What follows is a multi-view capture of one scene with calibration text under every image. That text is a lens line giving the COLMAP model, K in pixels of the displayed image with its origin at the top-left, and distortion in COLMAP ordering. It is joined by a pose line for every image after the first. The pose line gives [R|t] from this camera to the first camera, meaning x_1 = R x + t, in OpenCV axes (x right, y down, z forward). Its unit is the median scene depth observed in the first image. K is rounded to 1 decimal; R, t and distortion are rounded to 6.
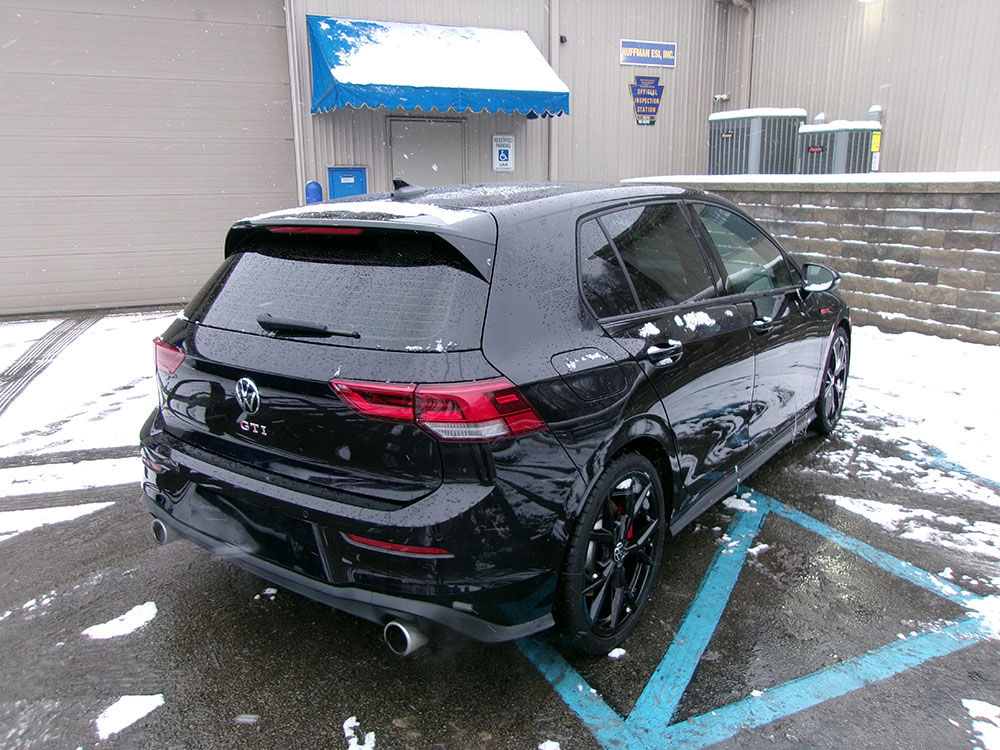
lens RADIAL K [[779.5, 0, 497.1], [0, 779.5, 376.4], [0, 0, 1]] dist [-0.040157, 0.080496]
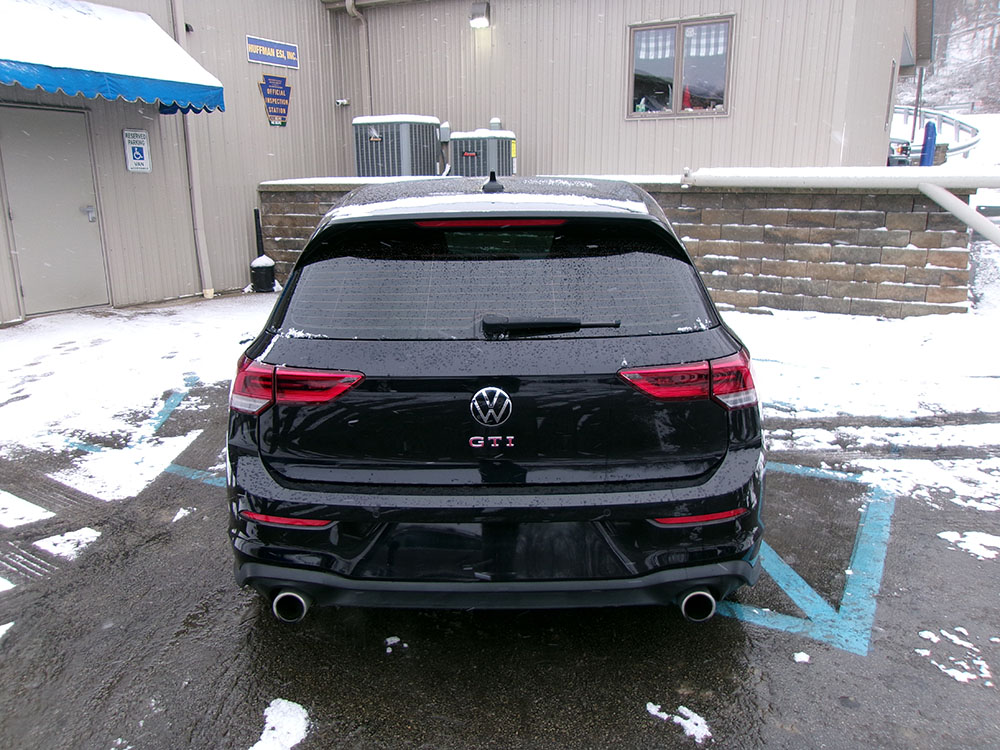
lens RADIAL K [[779.5, 0, 497.1], [0, 779.5, 376.4], [0, 0, 1]] dist [-0.040157, 0.080496]
pose [[0.814309, -0.136900, 0.564056, -0.235400], [0.140592, 0.989370, 0.037158, -0.012243], [-0.563147, 0.049044, 0.824900, 0.071548]]
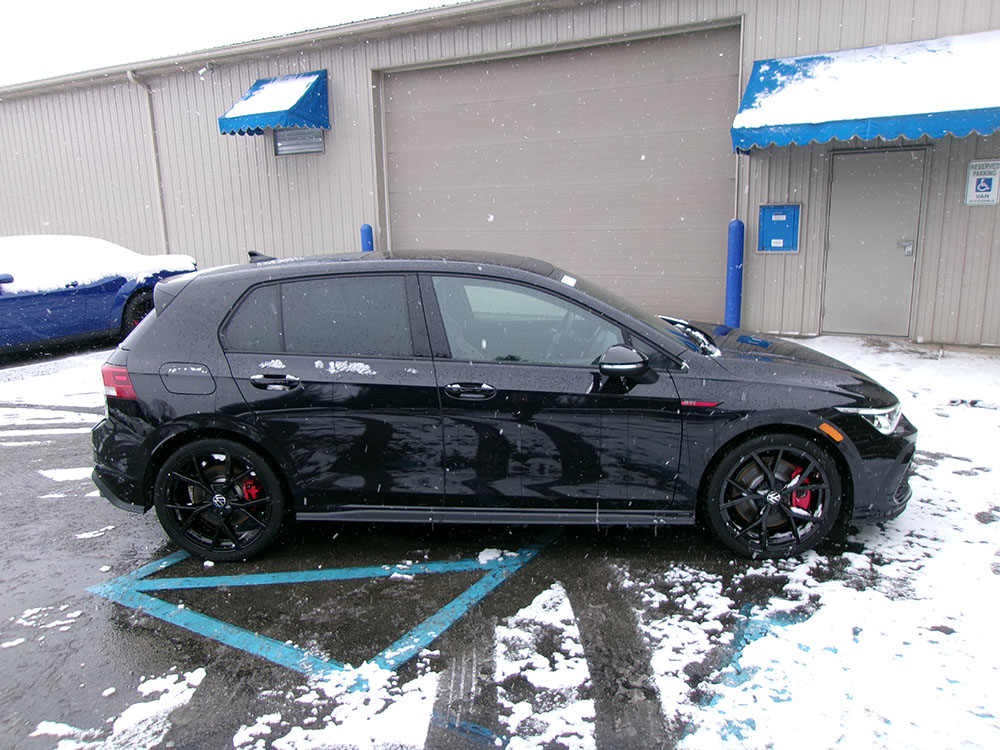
lens RADIAL K [[779.1, 0, 488.6], [0, 779.1, 378.2], [0, 0, 1]] dist [-0.053467, 0.114443]
pose [[0.558252, 0.172297, -0.811584, 0.510339], [-0.183408, 0.979626, 0.081814, -0.072201], [0.809145, 0.103178, 0.578480, 0.162400]]
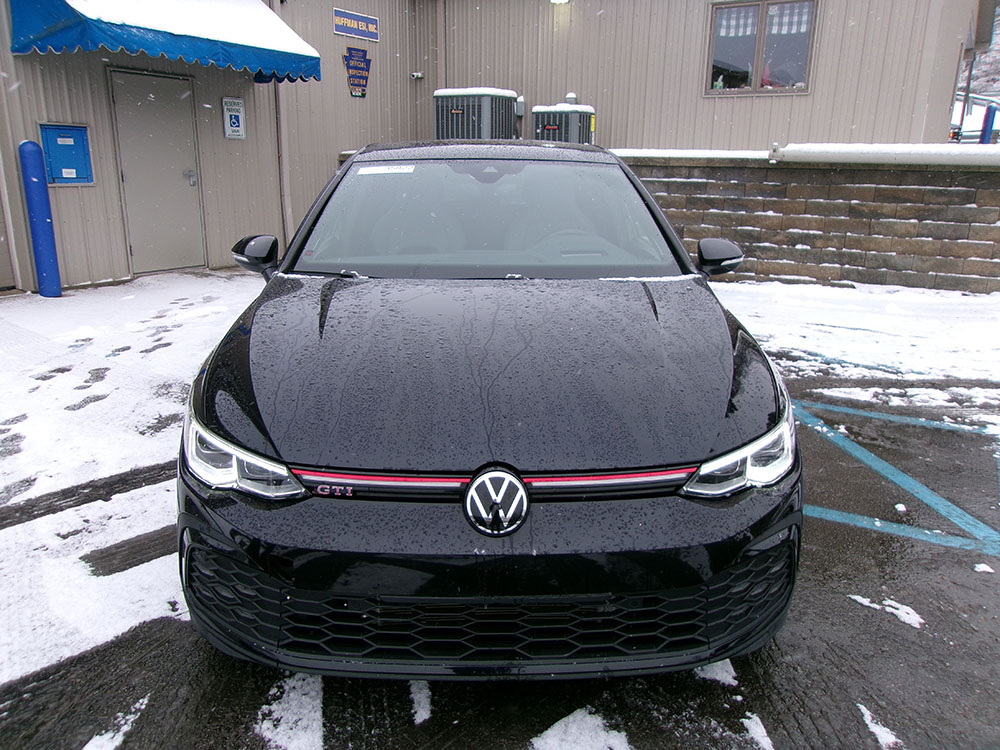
lens RADIAL K [[775.5, 0, 493.0], [0, 775.5, 381.7], [0, 0, 1]] dist [-0.031710, 0.052051]
pose [[0.831653, -0.132186, 0.539332, -0.332460], [0.116437, 0.991174, 0.063382, -0.002561], [-0.542950, 0.010086, 0.839704, 0.092093]]
